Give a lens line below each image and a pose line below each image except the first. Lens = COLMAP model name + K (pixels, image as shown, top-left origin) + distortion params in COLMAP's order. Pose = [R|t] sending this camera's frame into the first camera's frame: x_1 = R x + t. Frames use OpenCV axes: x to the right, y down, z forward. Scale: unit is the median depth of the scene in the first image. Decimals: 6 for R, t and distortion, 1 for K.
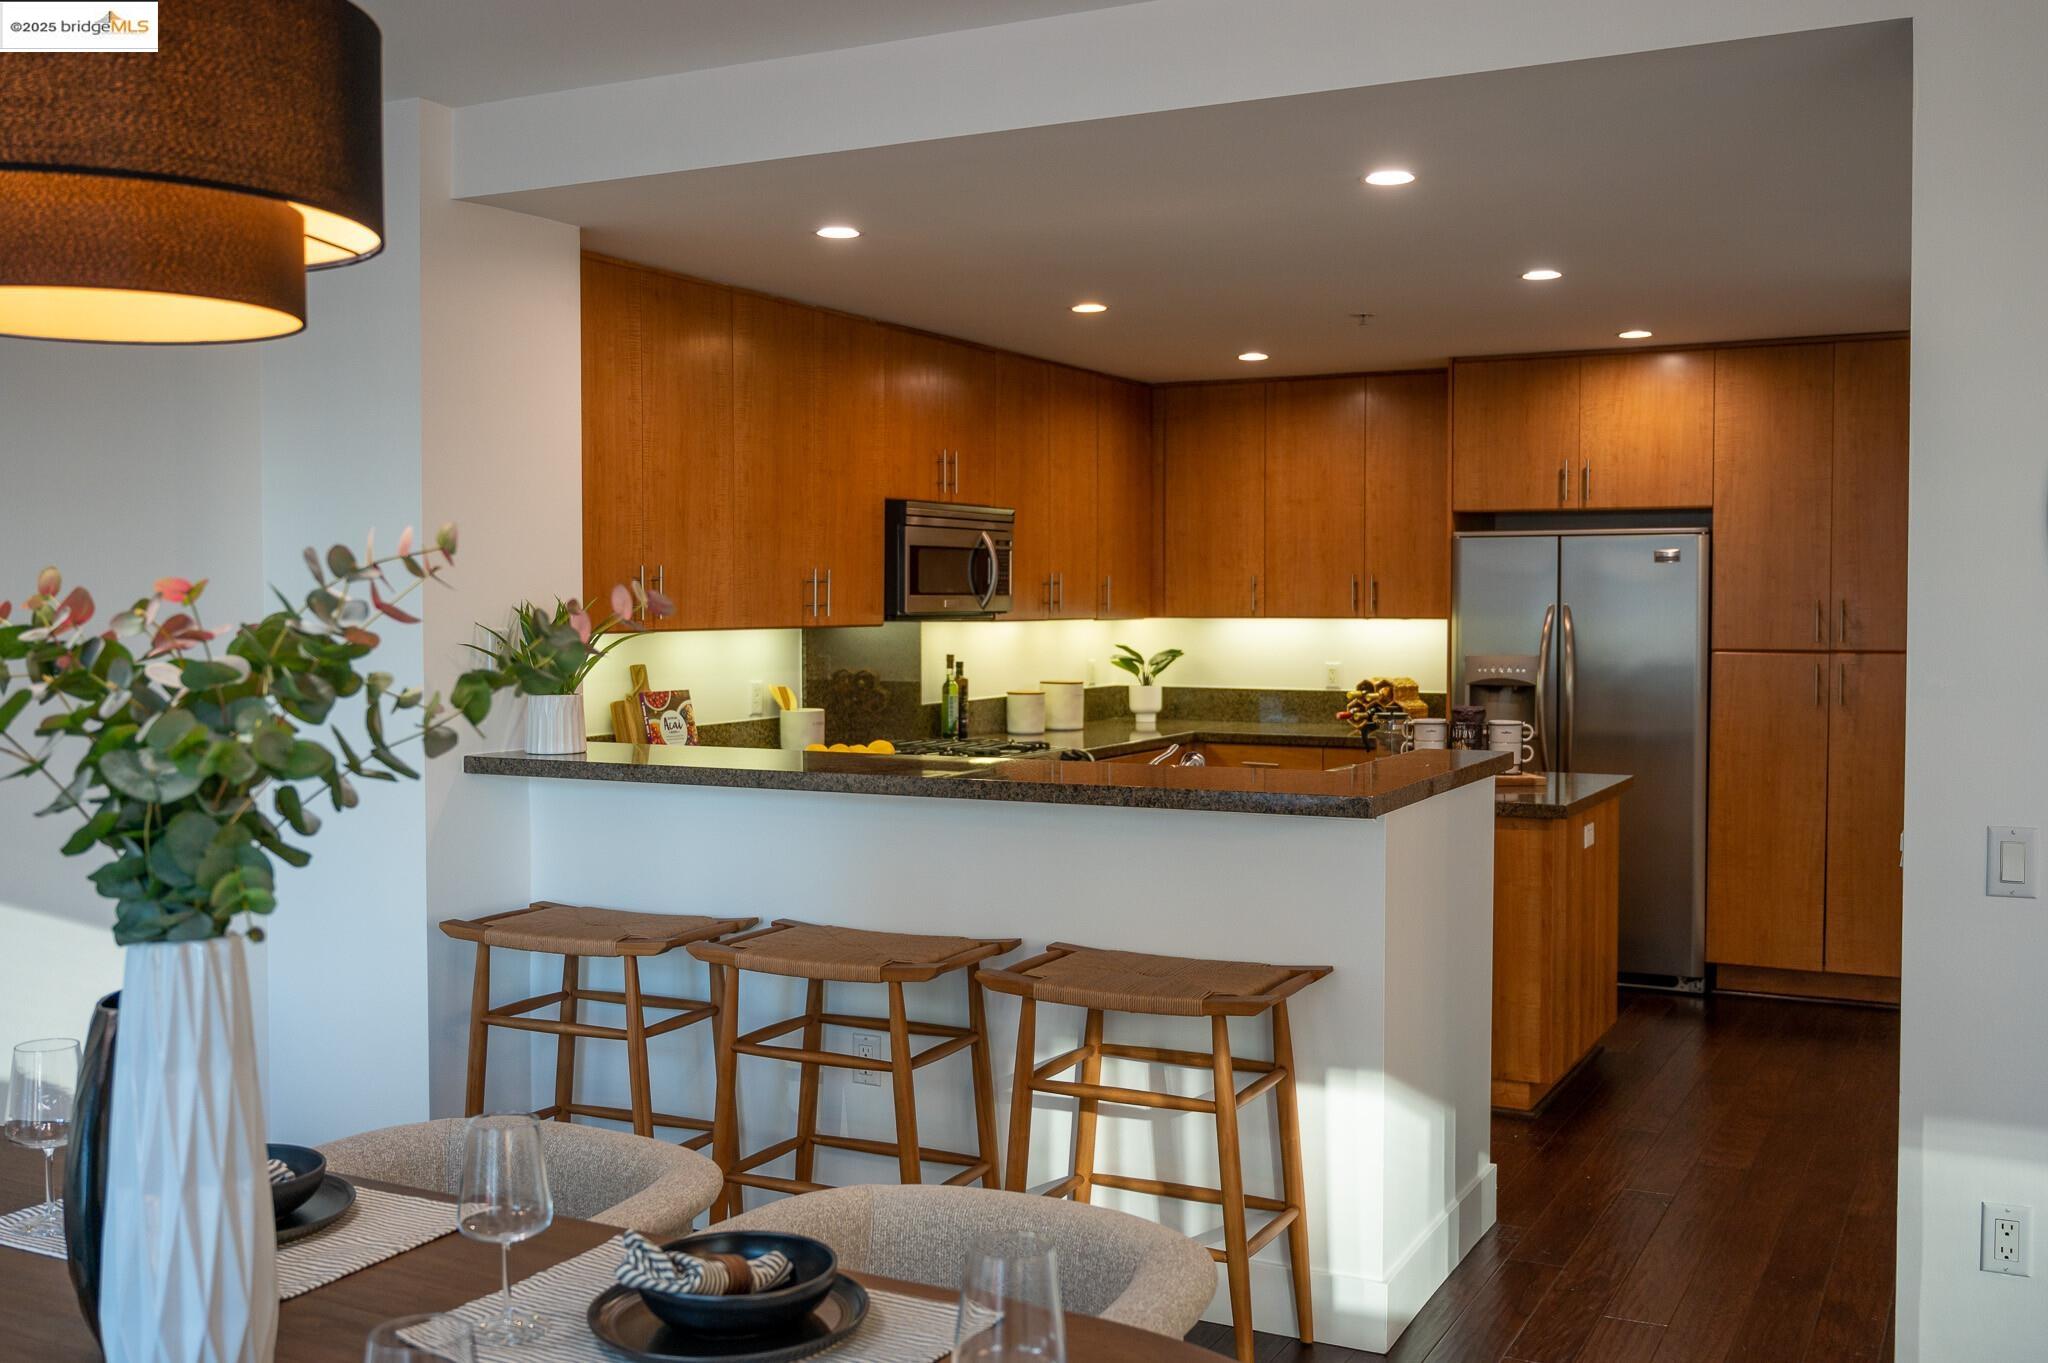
lens RADIAL K [[1901.6, 0, 1051.0], [0, 1901.6, 681.6], [0, 0, 1]] dist [-0.137987, 0.420902]
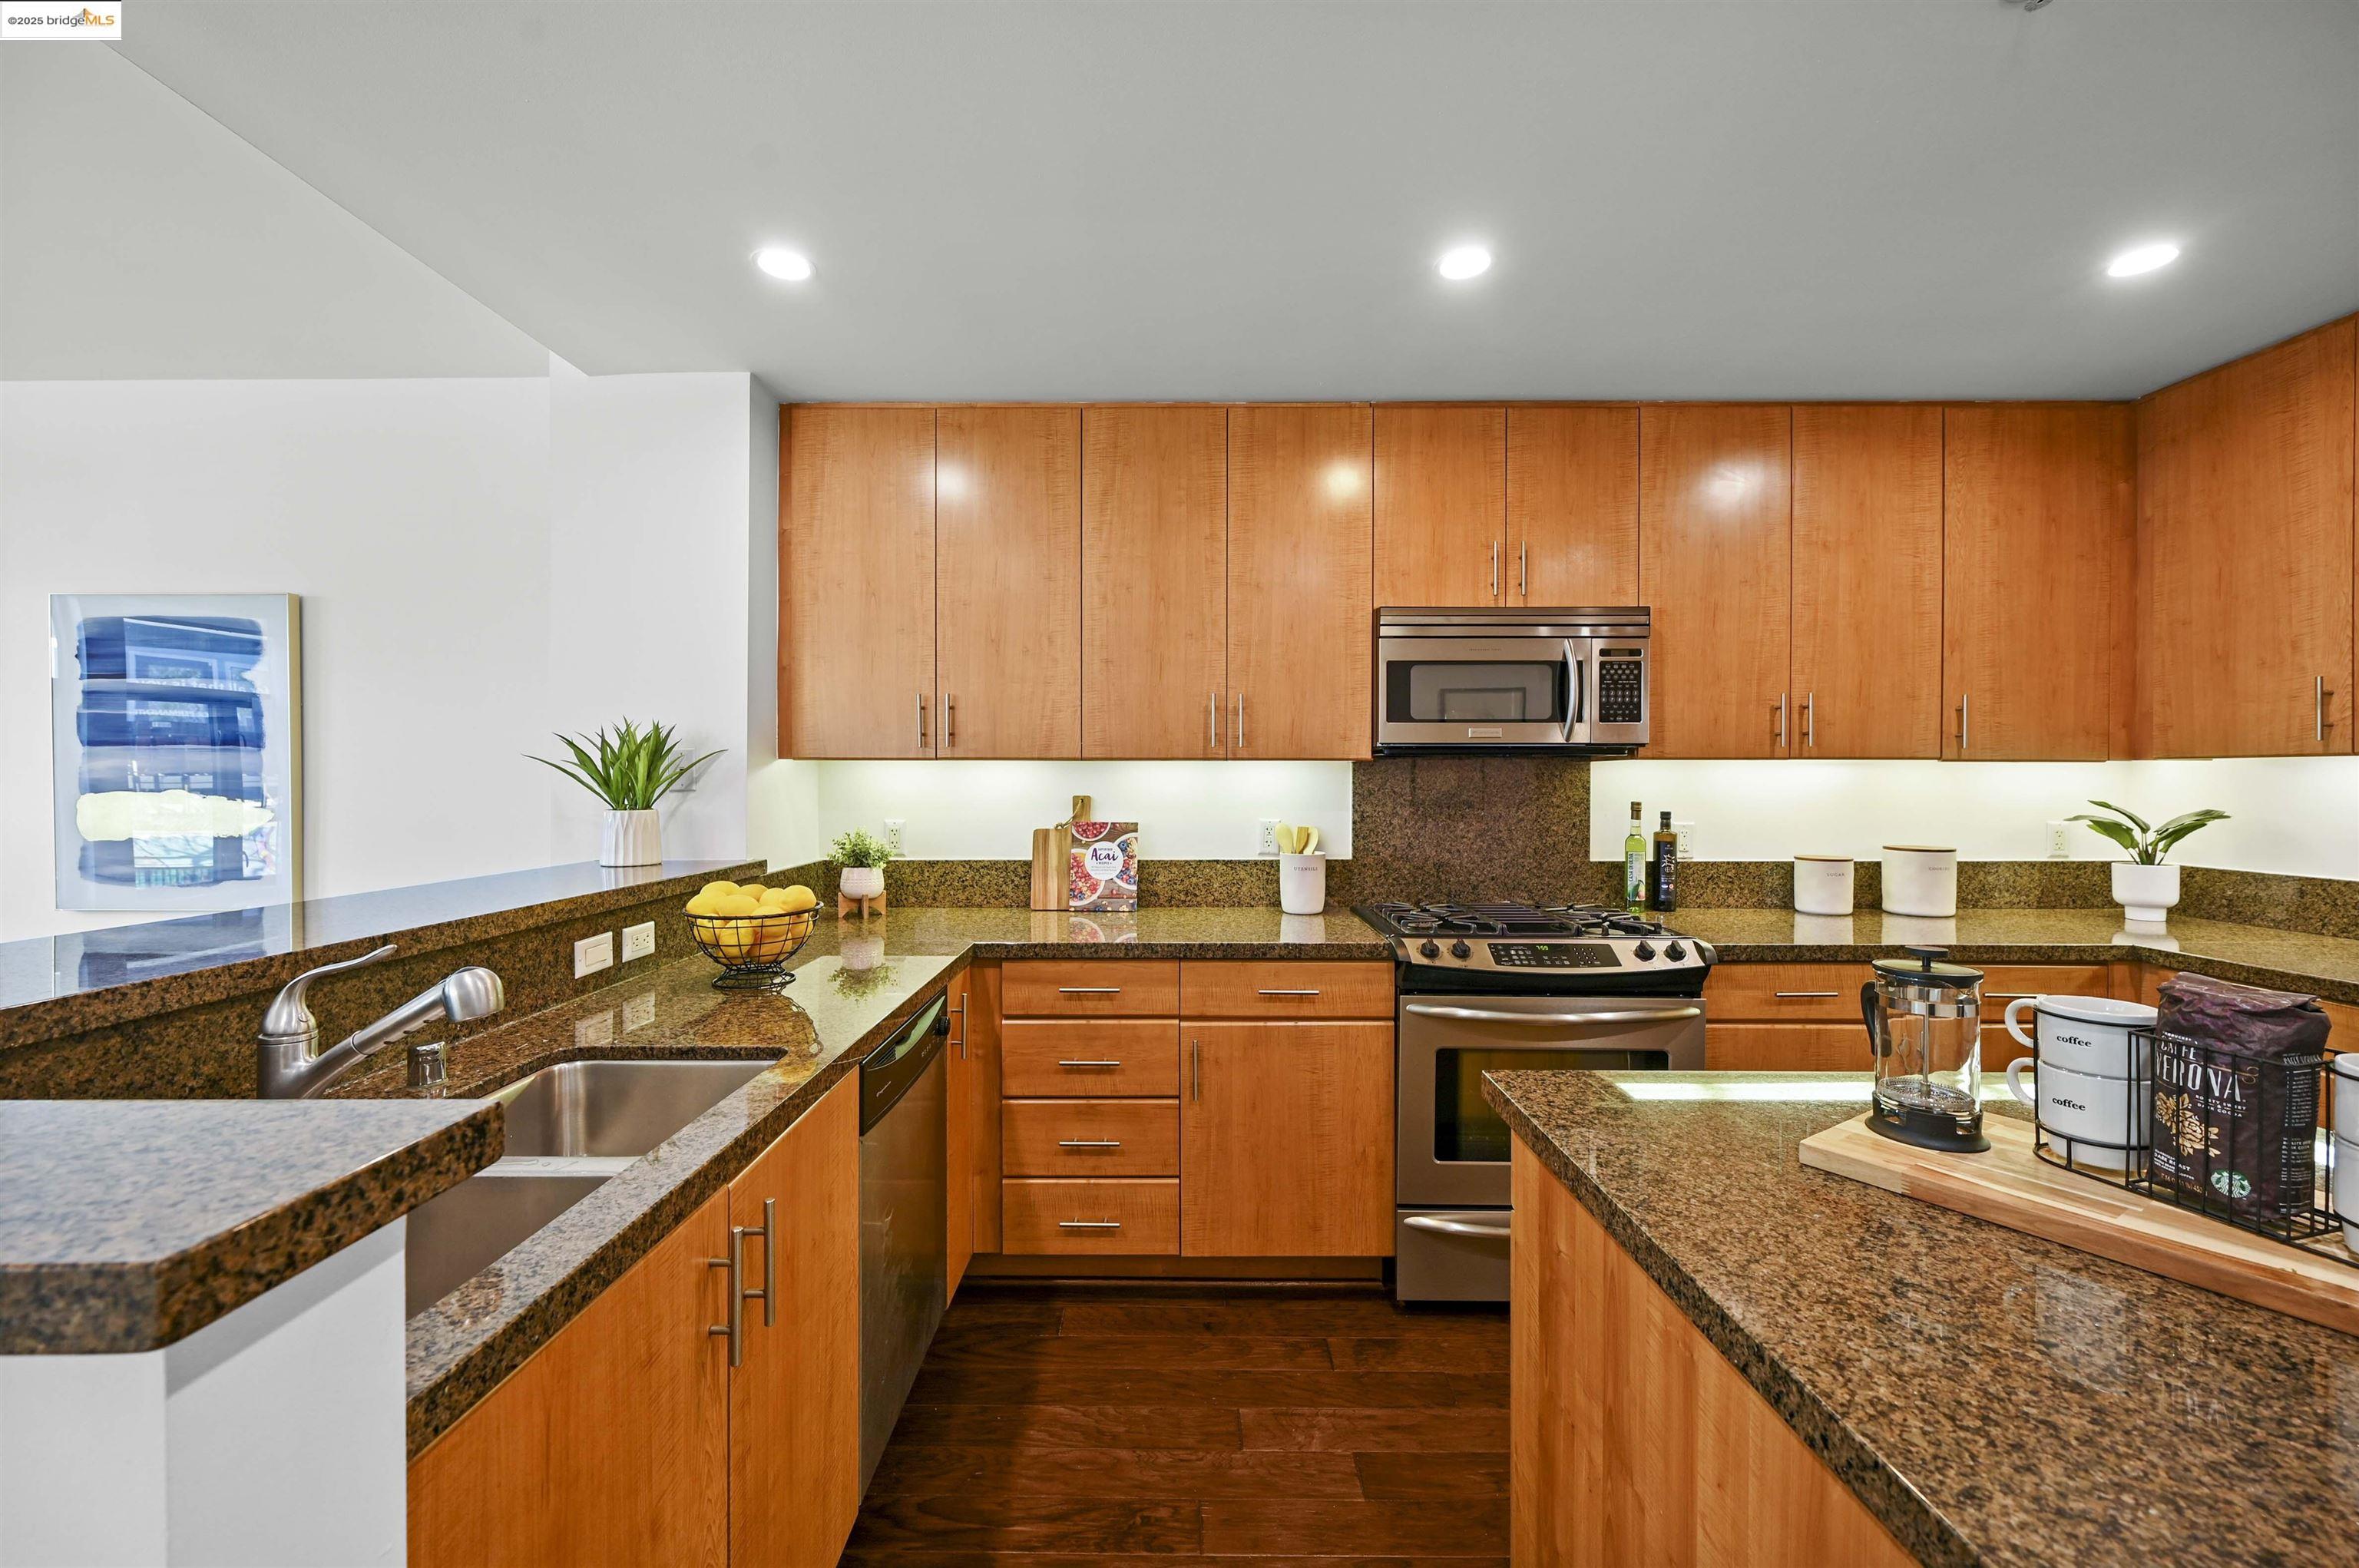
lens RADIAL K [[971.4, 0, 1179.5], [0, 971.4, 784.0], [0, 0, 1]] dist [-0.002783, -0.000176]
pose [[0.455029, 0.004366, -0.890466, 0.221872], [-0.041816, 0.998990, -0.016470, -0.006862], [0.889494, 0.044731, 0.454752, 0.622536]]
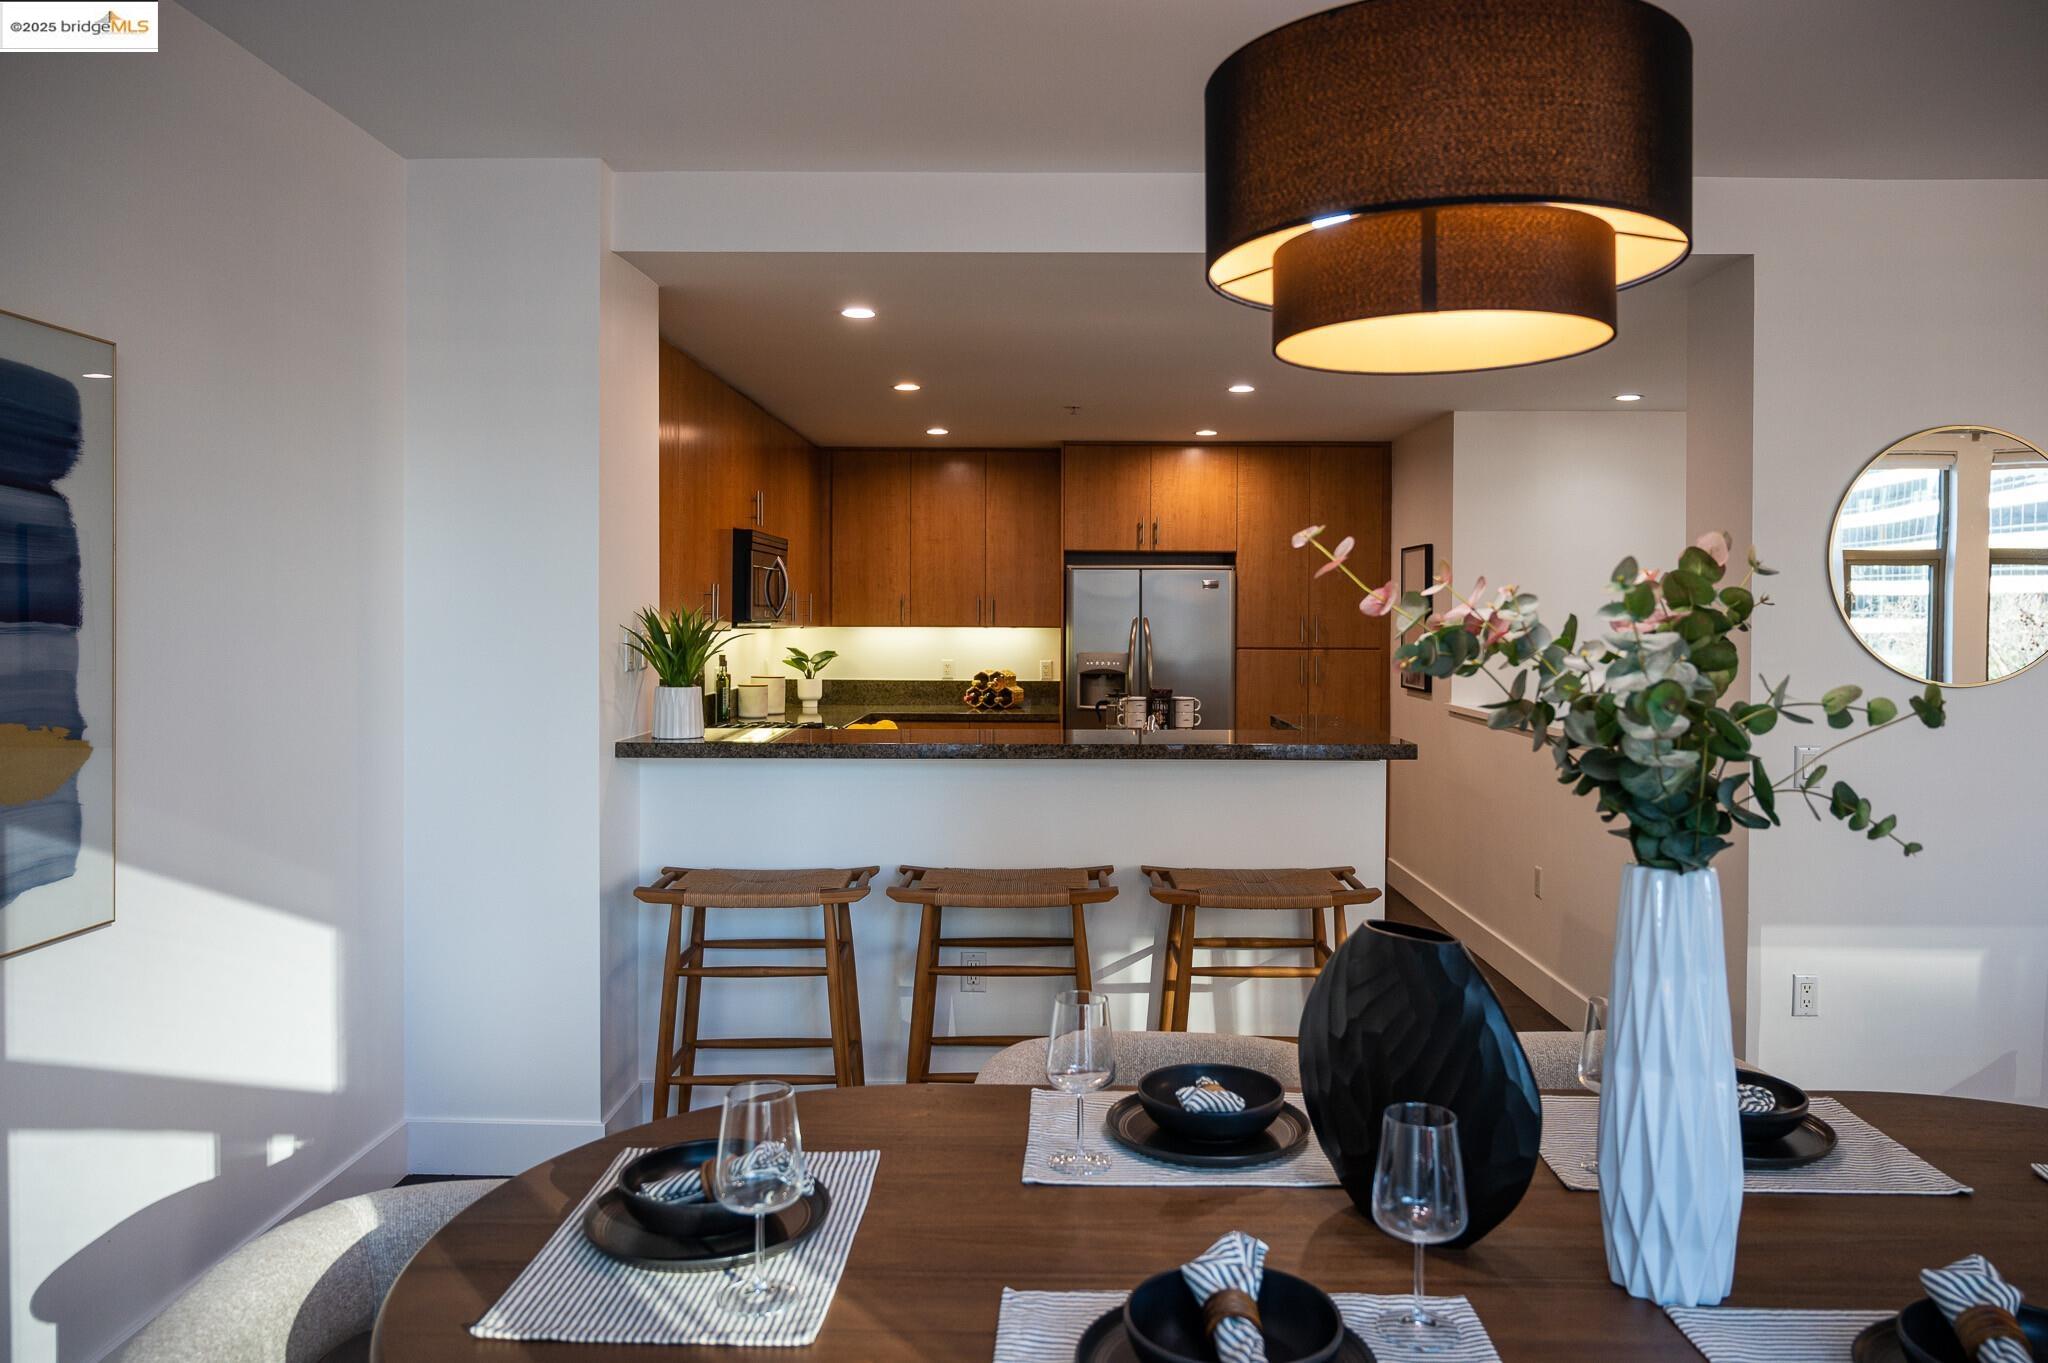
lens RADIAL K [[1424.6, 0, 1023.2], [0, 1424.6, 635.0], [0, 0, 1]] dist [-0.005231, 0.000329]
pose [[0.899992, -0.000765, 0.435906, -0.274728], [0.014273, 0.999514, -0.027715, 0.001267], [-0.435673, 0.031165, 0.899565, 0.071180]]
